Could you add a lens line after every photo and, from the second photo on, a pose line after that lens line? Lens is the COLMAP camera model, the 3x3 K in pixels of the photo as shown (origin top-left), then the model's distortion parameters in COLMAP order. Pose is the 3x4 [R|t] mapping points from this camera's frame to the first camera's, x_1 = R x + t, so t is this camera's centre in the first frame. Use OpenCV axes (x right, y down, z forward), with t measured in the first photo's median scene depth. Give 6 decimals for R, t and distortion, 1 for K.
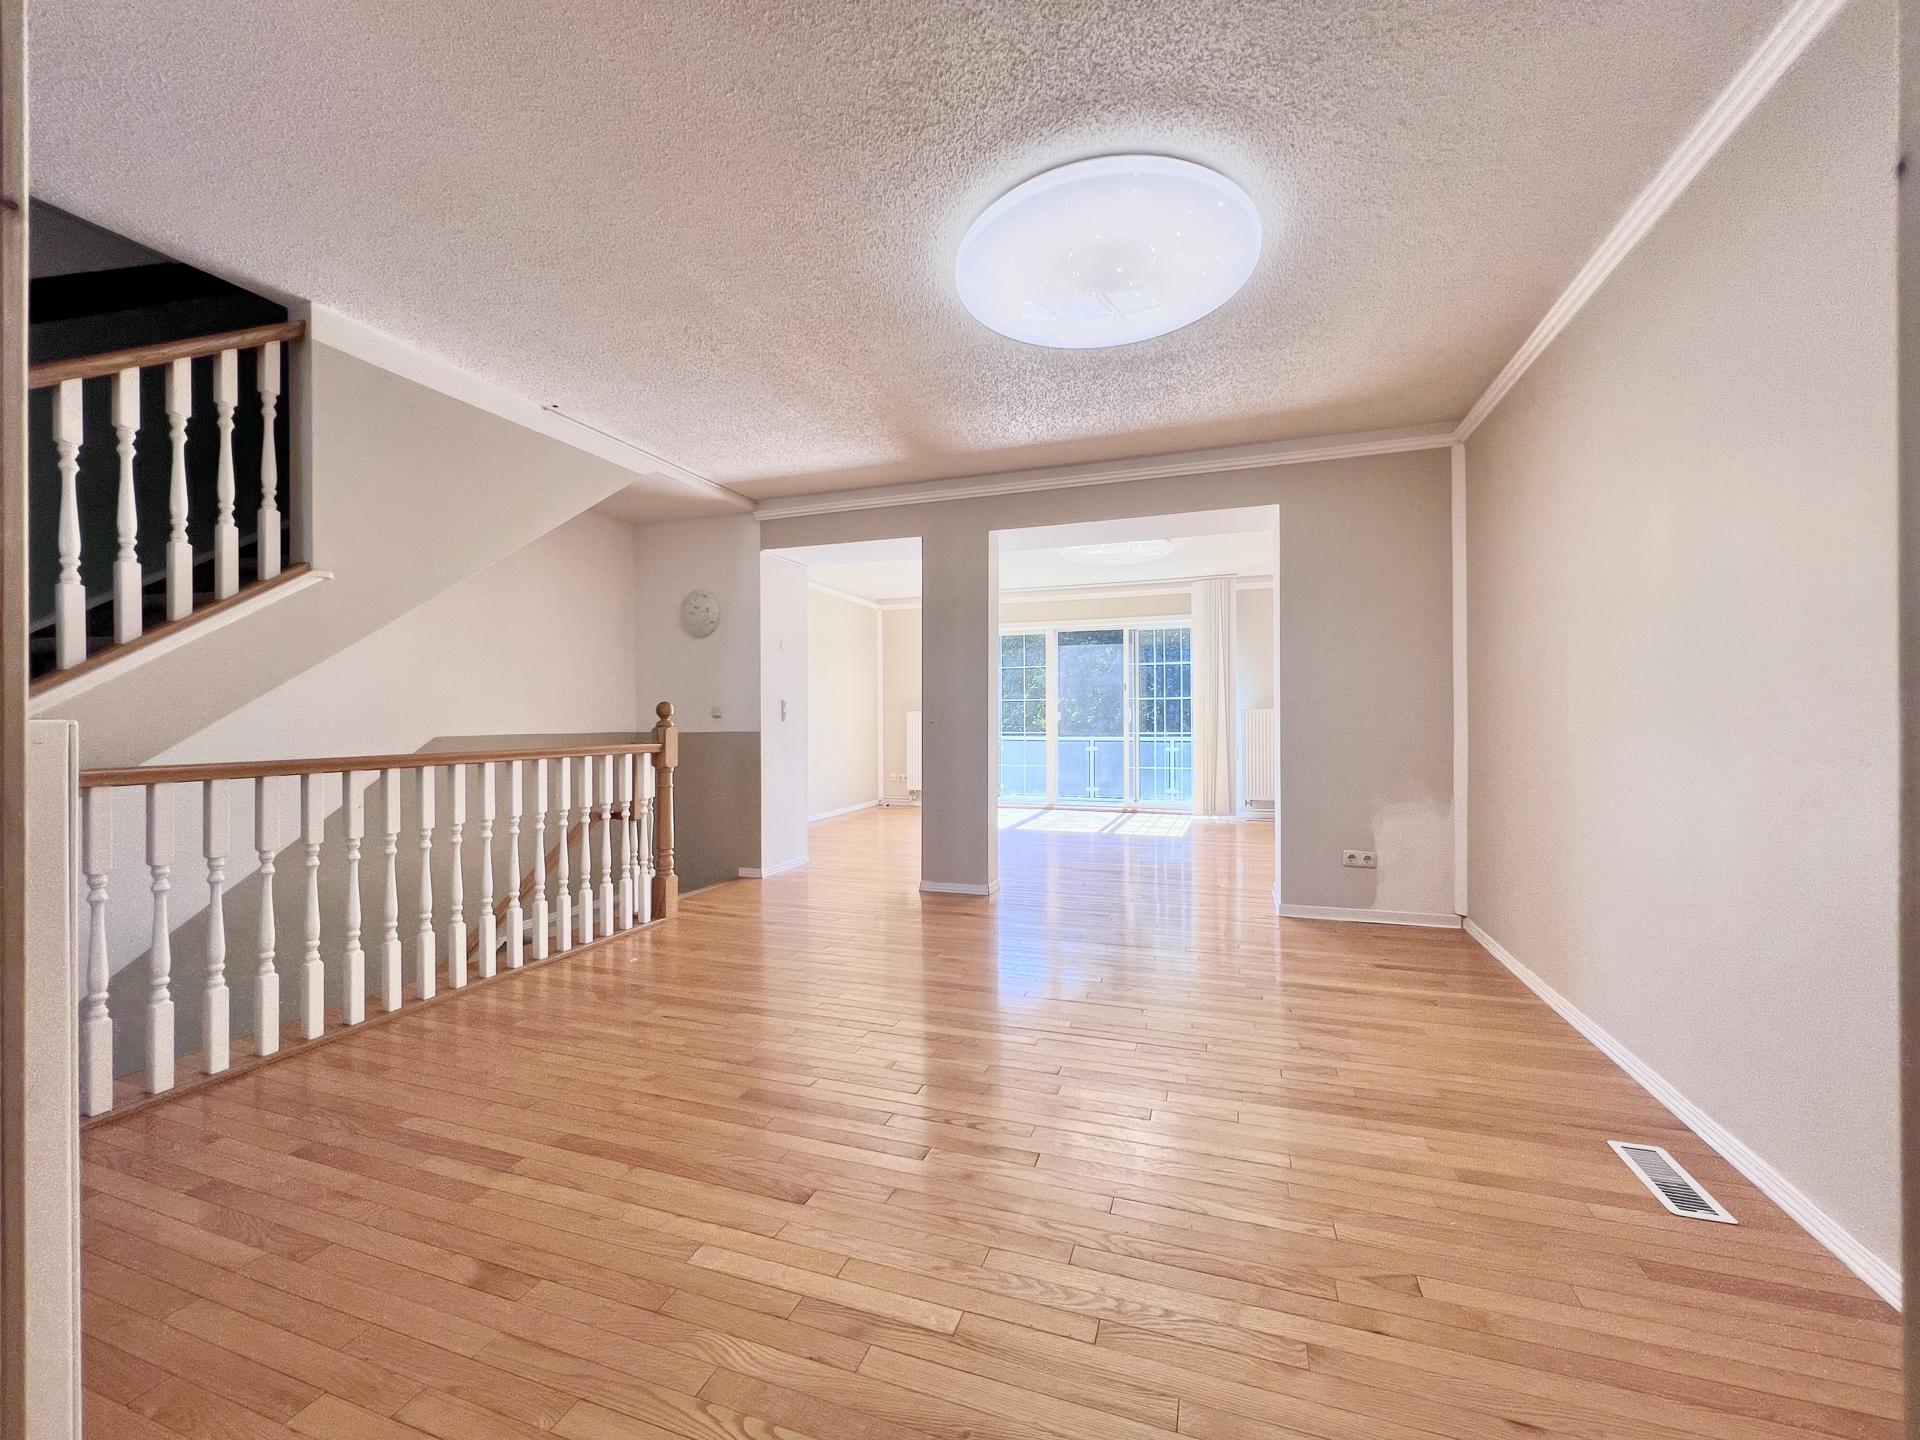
lens RADIAL K [[778.0, 0, 960.0], [0, 778.0, 720.0], [0, 0, 1]] dist [-0.001109, -0.000129]
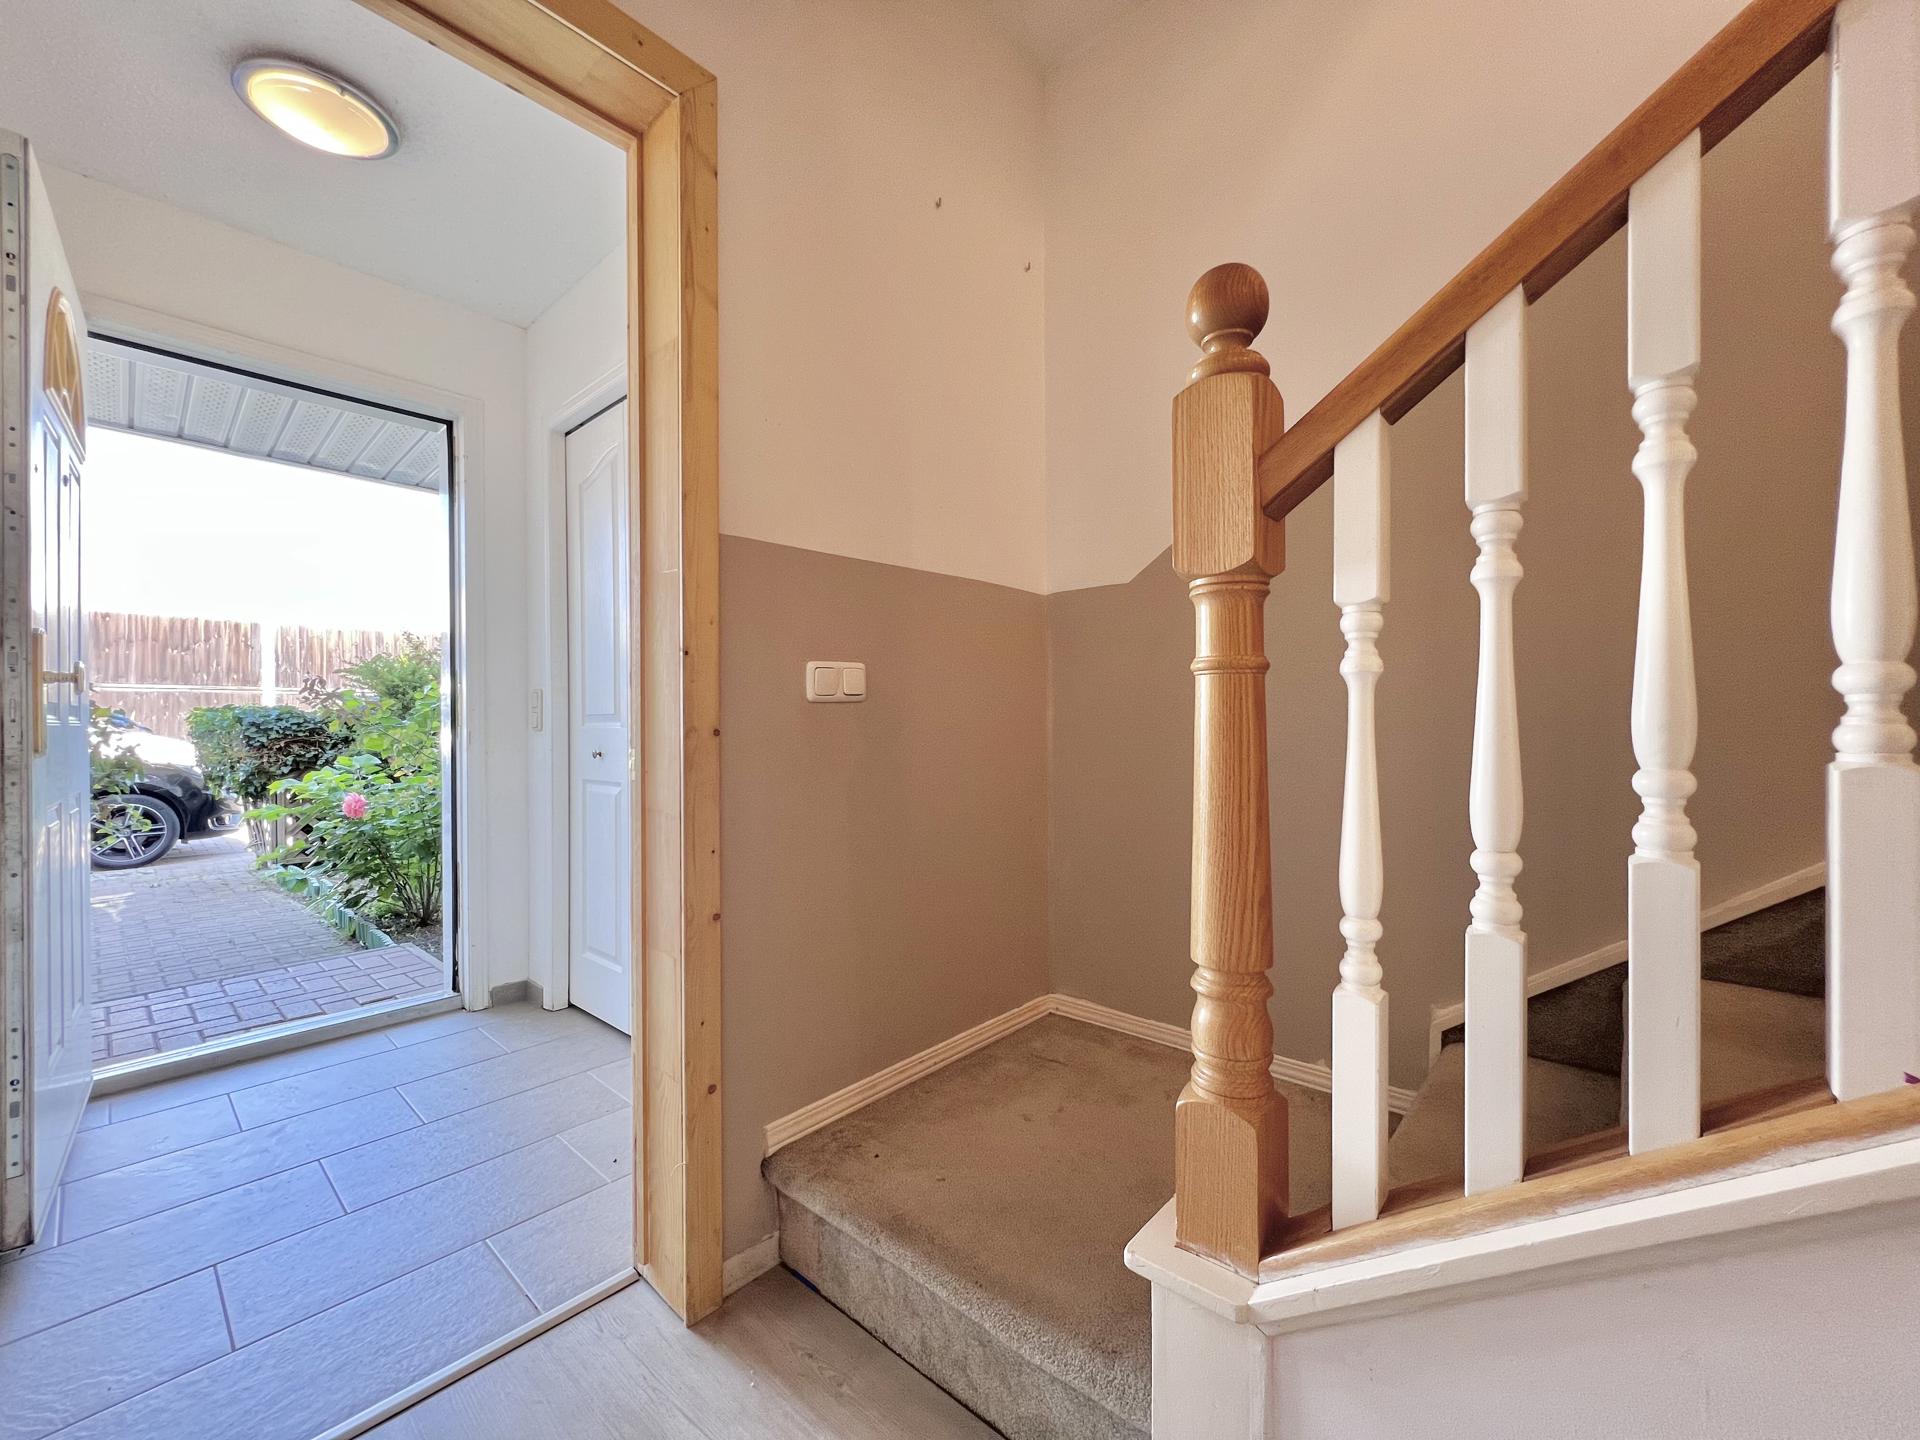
lens RADIAL K [[778.0, 0, 960.0], [0, 778.0, 720.0], [0, 0, 1]] dist [-0.001109, -0.000129]
pose [[-0.390174, 0.005954, -0.920722, -0.551692], [0.004234, 0.999980, 0.004672, -0.336187], [0.920731, -0.002076, -0.390192, 0.908823]]
